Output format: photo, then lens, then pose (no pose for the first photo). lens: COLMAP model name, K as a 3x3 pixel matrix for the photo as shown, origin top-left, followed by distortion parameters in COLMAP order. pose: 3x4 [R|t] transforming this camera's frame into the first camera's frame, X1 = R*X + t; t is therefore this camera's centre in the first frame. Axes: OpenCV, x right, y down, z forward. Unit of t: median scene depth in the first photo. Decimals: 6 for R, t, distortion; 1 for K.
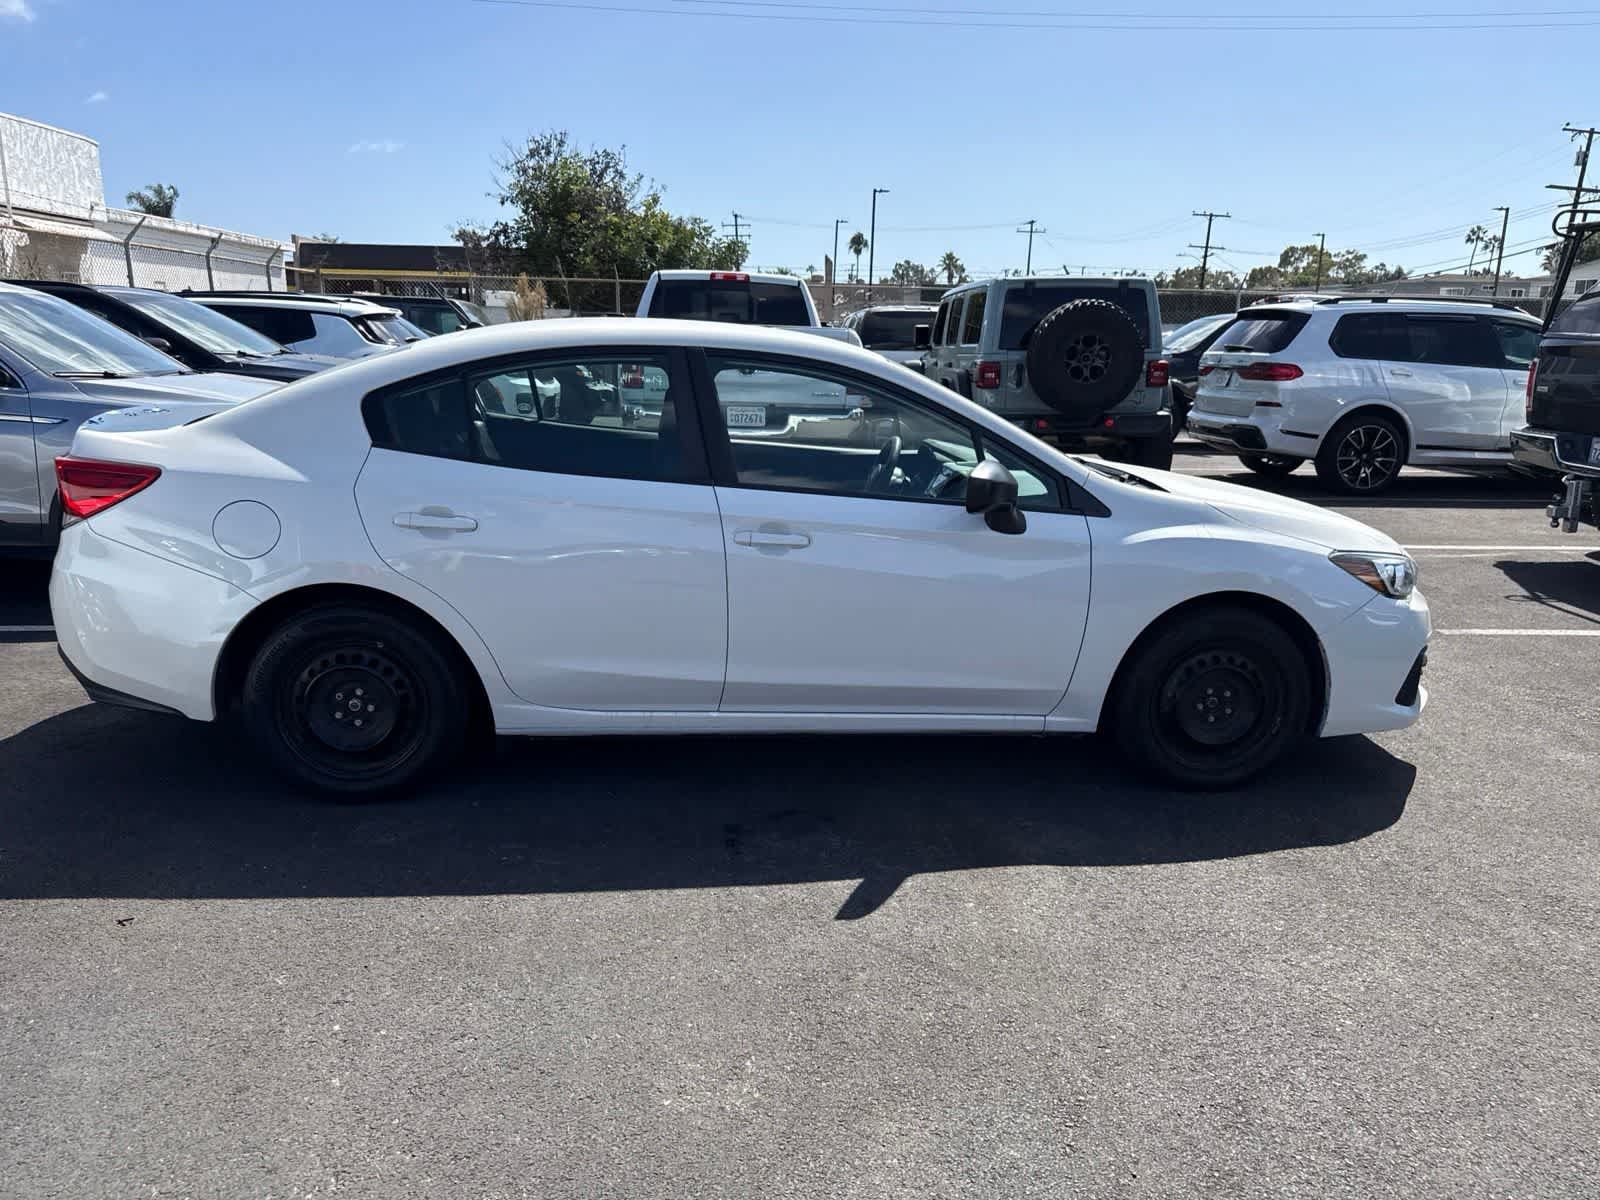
lens RADIAL K [[1128.7, 0, 802.2], [0, 1128.7, 601.7], [0, 0, 1]] dist [0.022528, -0.031258]
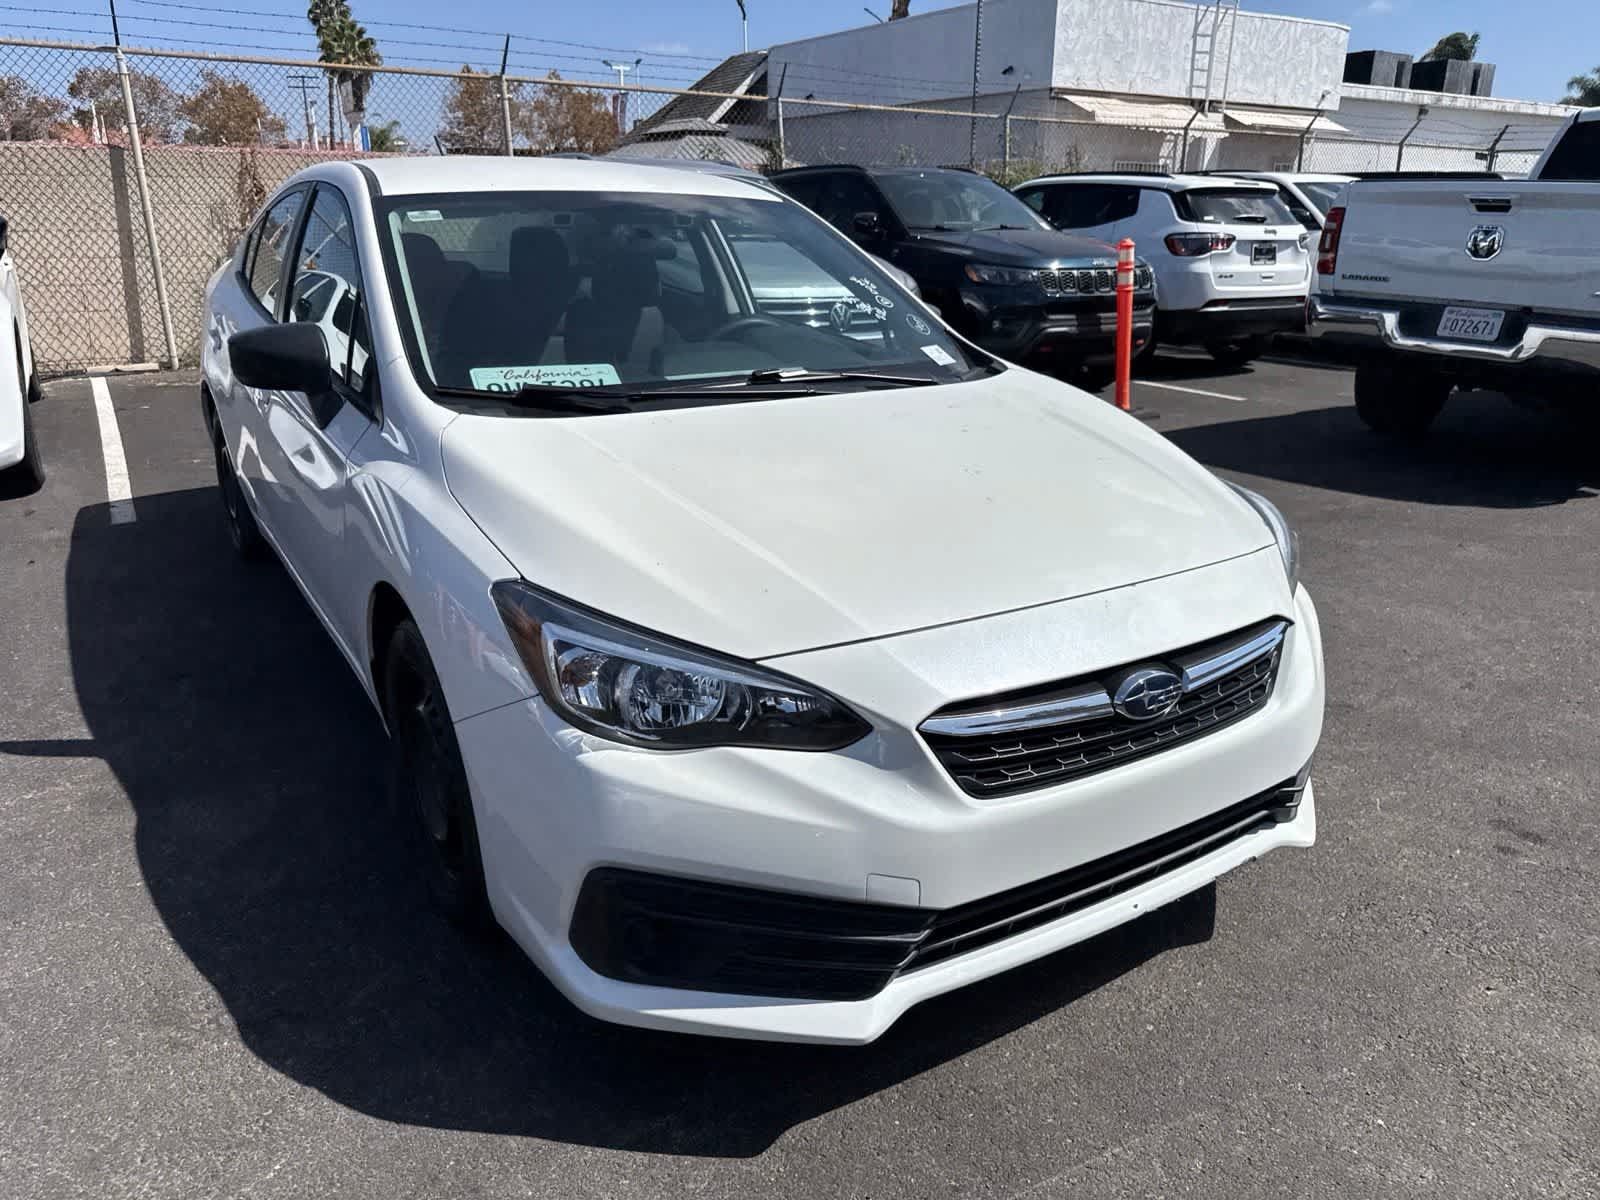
lens RADIAL K [[1134.8, 0, 785.2], [0, 1134.8, 599.7], [0, 0, 1]] dist [0.003812, -0.009974]
pose [[0.448477, 0.277497, -0.849626, 0.614641], [-0.208825, 0.956806, 0.202274, -0.103481], [0.869058, 0.086708, 0.487053, 0.568384]]
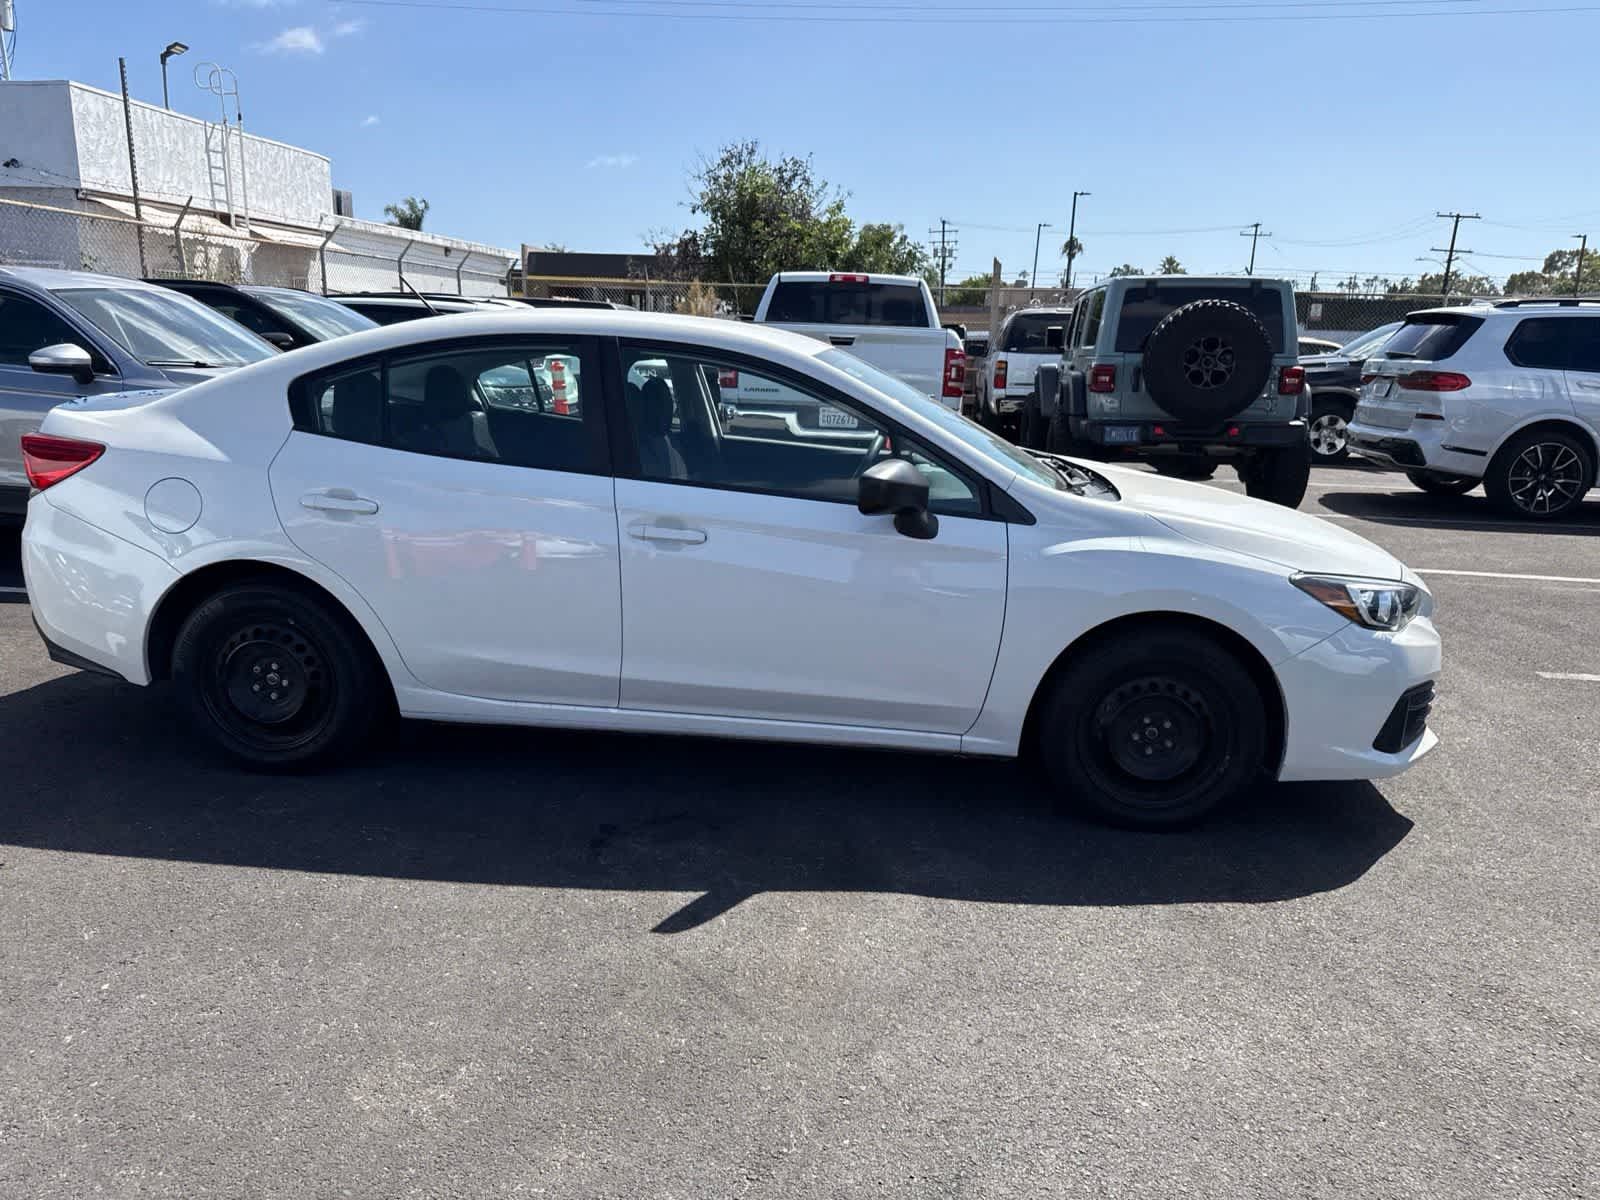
lens RADIAL K [[1125.2, 0, 802.7], [0, 1125.2, 594.6], [0, 0, 1]] dist [0.028135, -0.034568]
pose [[0.983766, 0.046919, -0.173213, 0.158558], [-0.048881, 0.998780, -0.007076, -0.001205], [0.172669, 0.015428, 0.984859, 0.039516]]
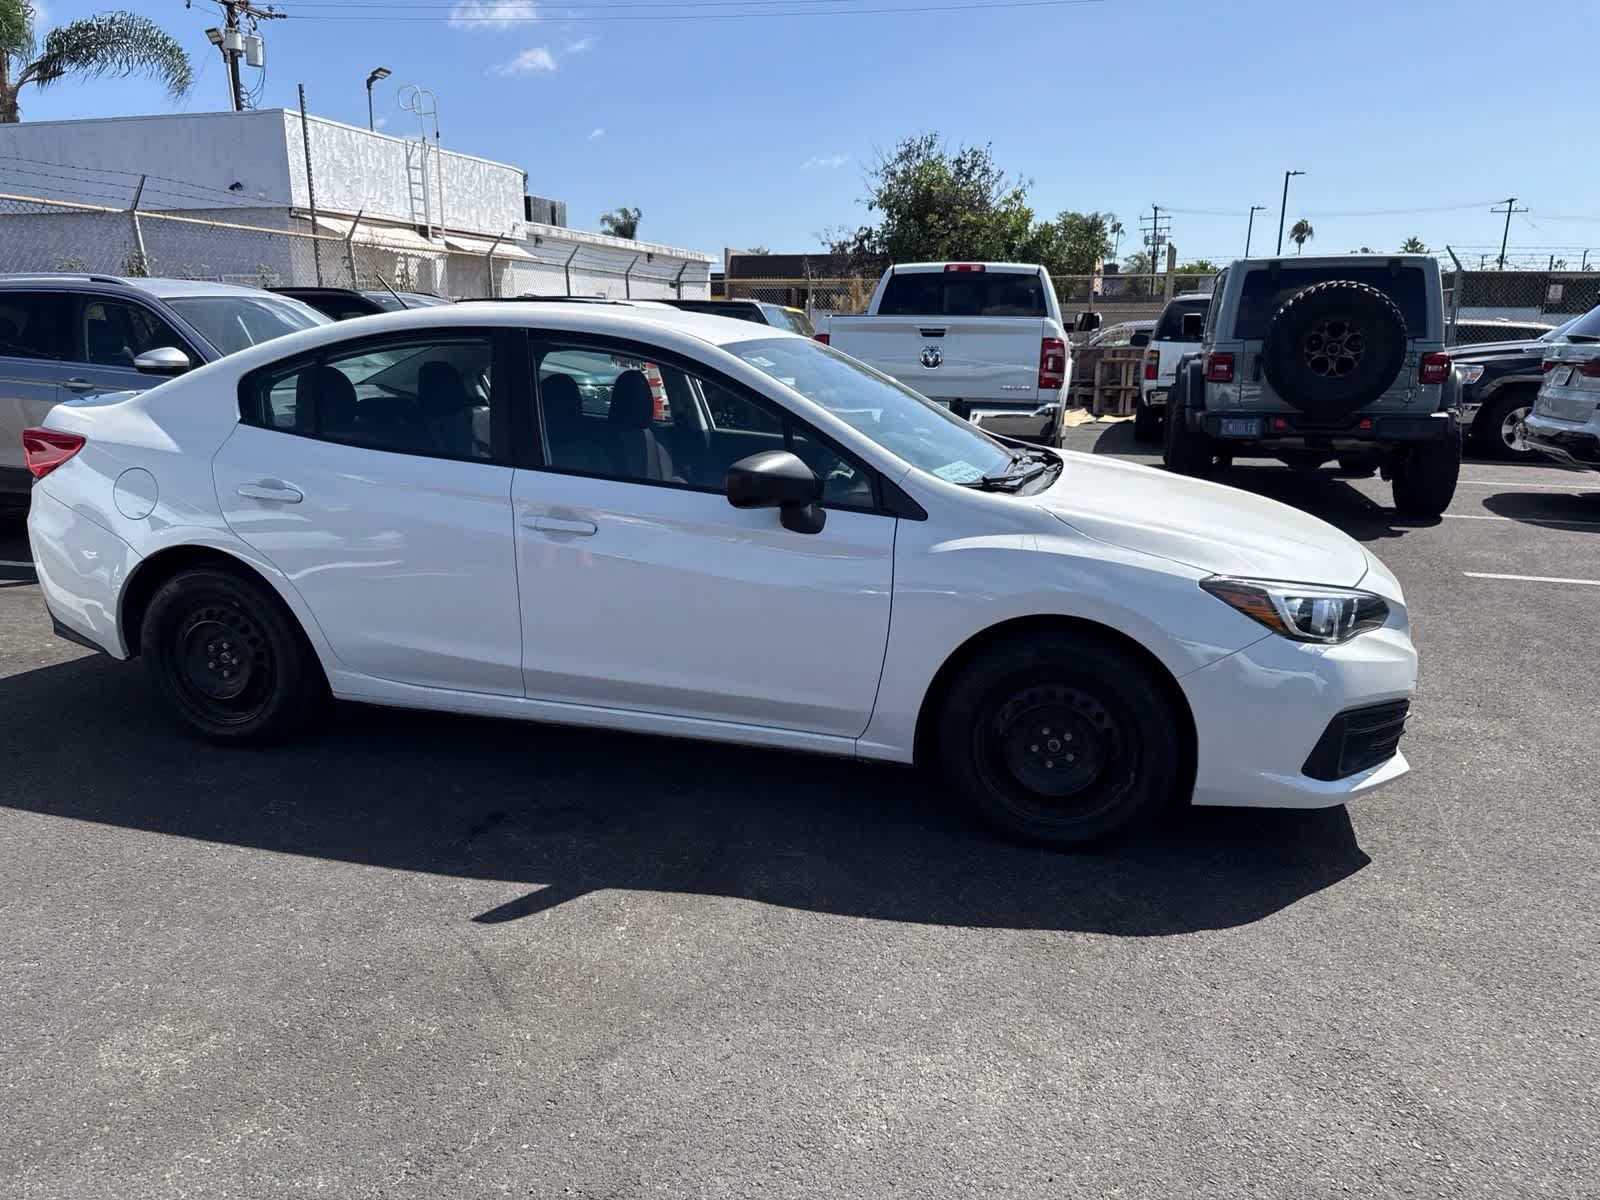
lens RADIAL K [[1128.3, 0, 800.0], [0, 1128.3, 600.0], [0, 0, 1]] dist [0.033863, -0.050263]
pose [[0.935867, 0.070502, -0.345229, 0.310926], [-0.071492, 0.997392, 0.009879, -0.009349], [0.345025, 0.015436, 0.938466, 0.096357]]
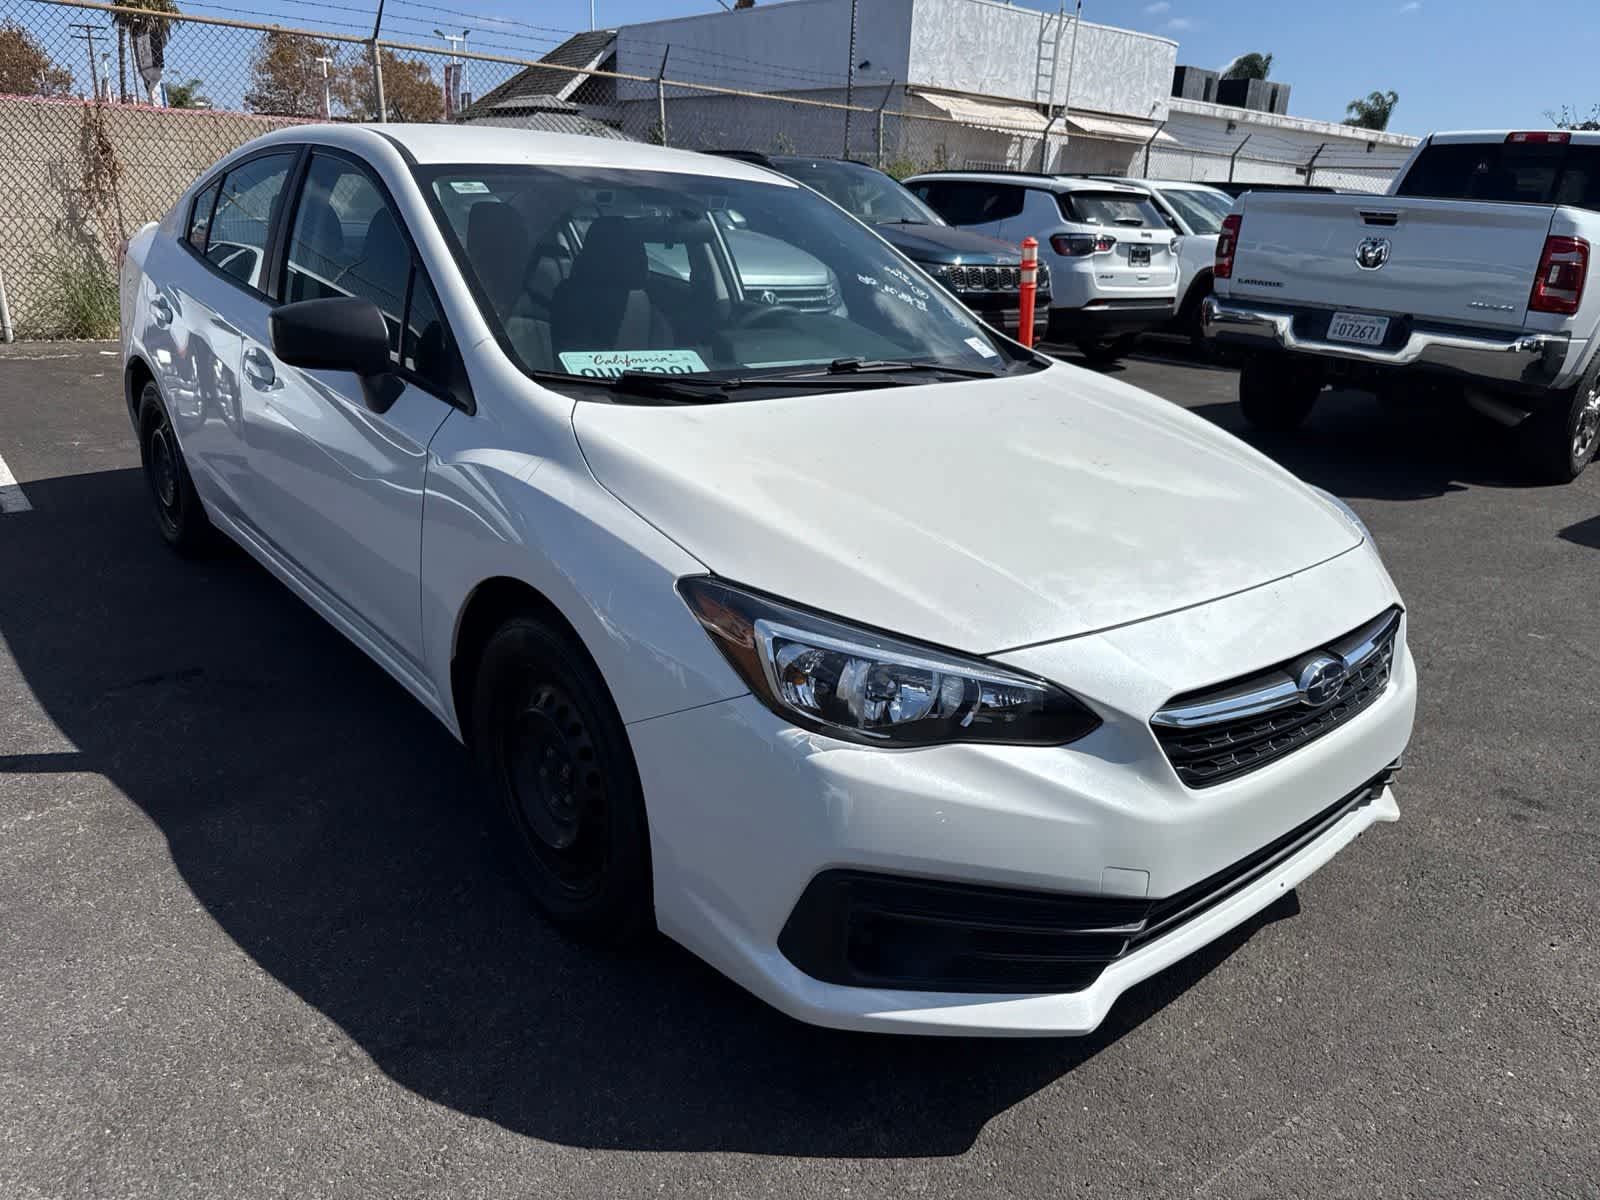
lens RADIAL K [[1134.8, 0, 785.2], [0, 1134.8, 599.7], [0, 0, 1]] dist [0.003812, -0.009974]
pose [[0.569600, 0.281497, -0.772215, 0.558580], [-0.228766, 0.956695, 0.180005, -0.082244], [0.789444, 0.074126, 0.609330, 0.488463]]
